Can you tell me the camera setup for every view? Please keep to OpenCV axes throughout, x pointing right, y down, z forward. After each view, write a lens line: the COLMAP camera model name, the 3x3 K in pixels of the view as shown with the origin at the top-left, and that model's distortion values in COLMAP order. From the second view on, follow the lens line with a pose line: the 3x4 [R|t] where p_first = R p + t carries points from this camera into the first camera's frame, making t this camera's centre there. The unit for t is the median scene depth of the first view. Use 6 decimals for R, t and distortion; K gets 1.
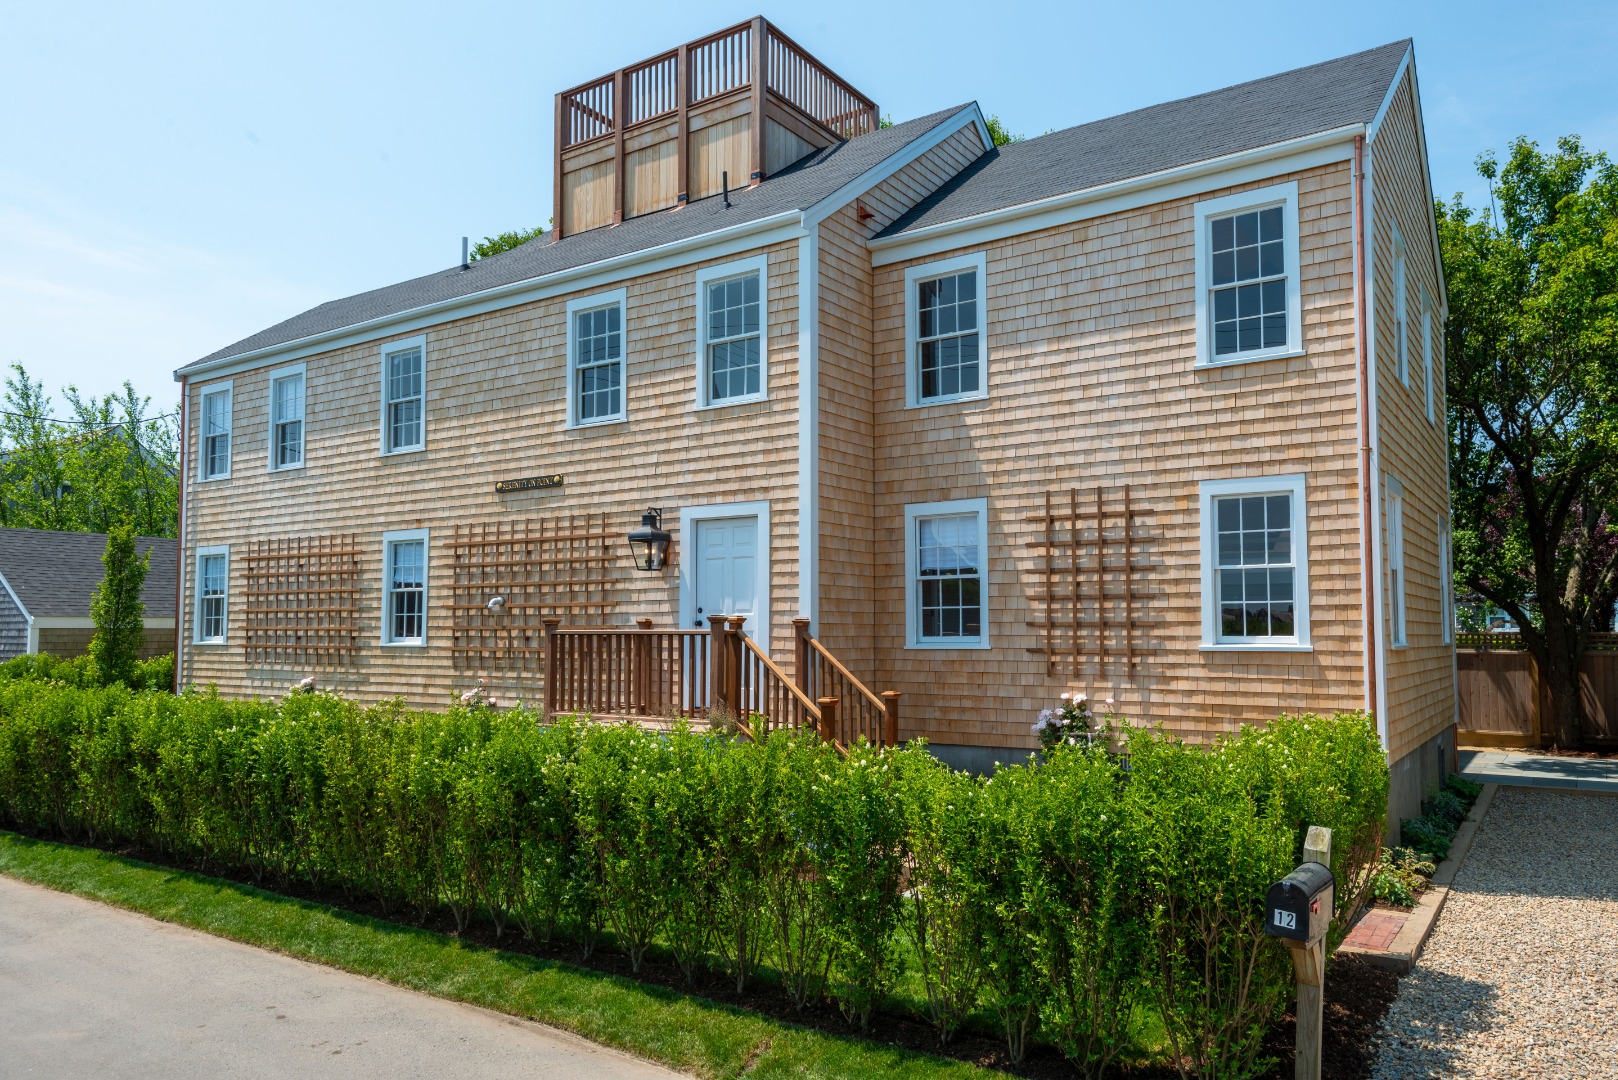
lens RADIAL K [[1119.1, 0, 808.4], [0, 1119.1, 564.1], [0, 0, 1]] dist [0.014461, 0.001335]
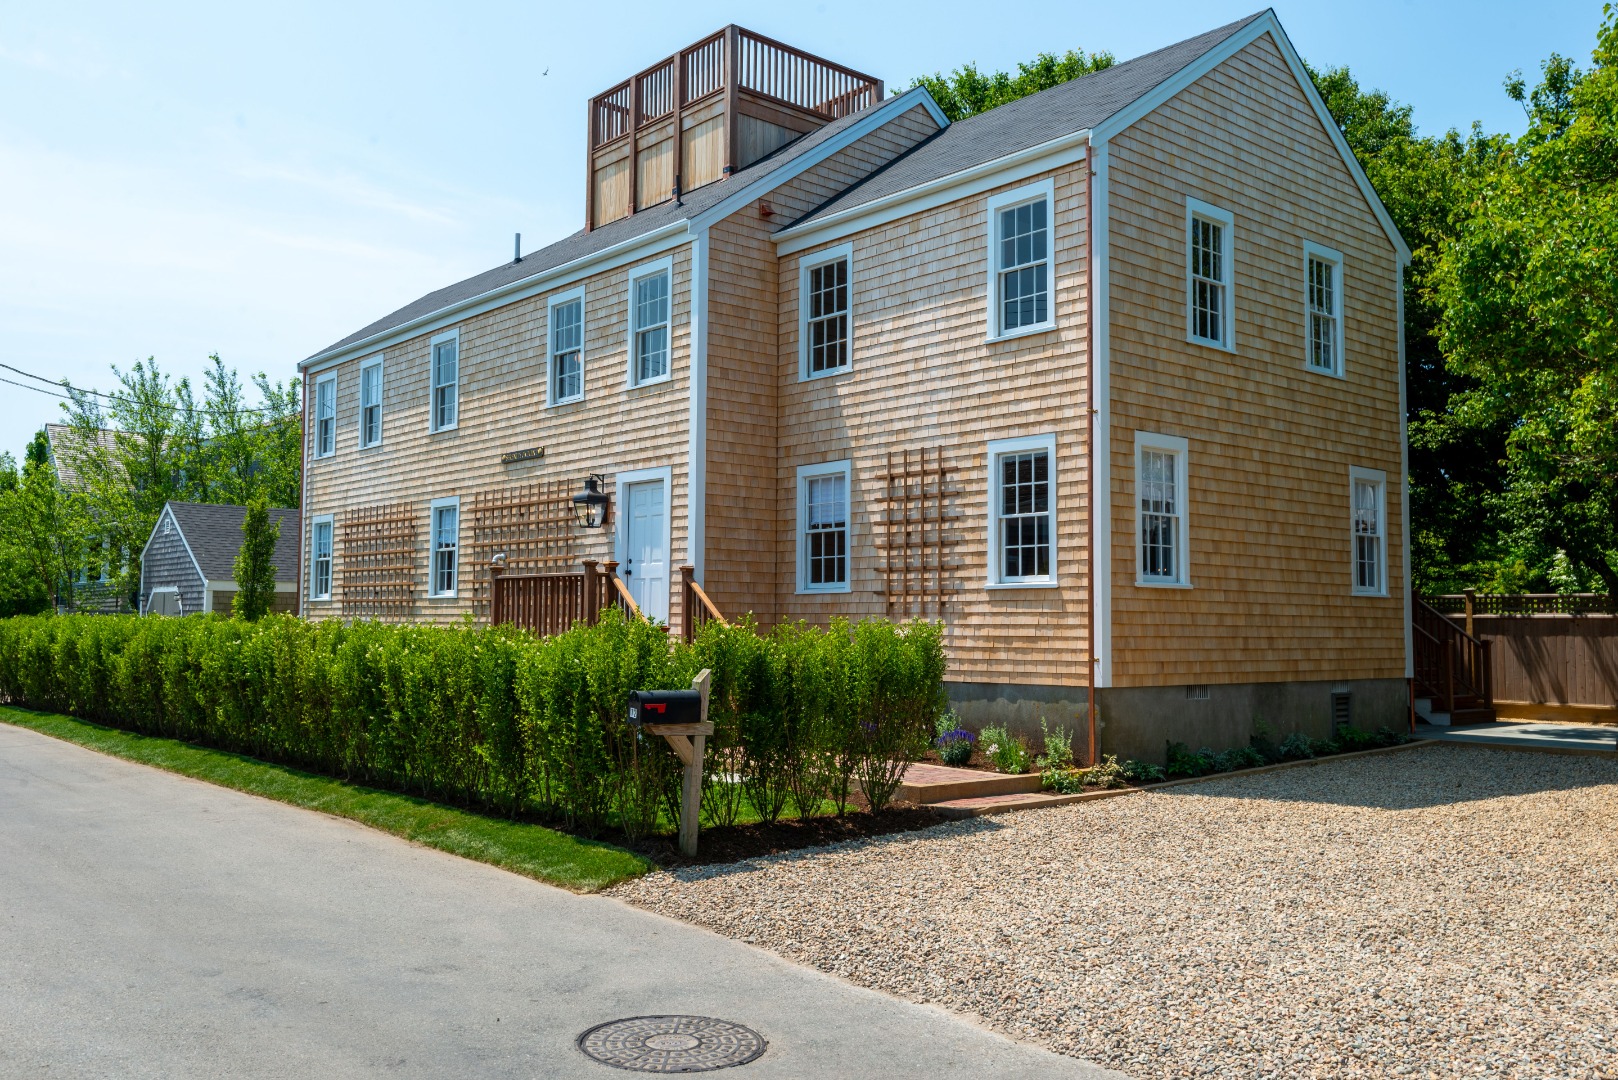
lens RADIAL K [[1356.6, 0, 809.0], [0, 1356.6, 540.0], [0, 0, 1]] dist [-0.031386, 0.148367]
pose [[0.968962, -0.007693, -0.247089, 0.437127], [0.007293, 0.999970, -0.002535, 0.024534], [0.247101, 0.000654, 0.968989, -0.326085]]
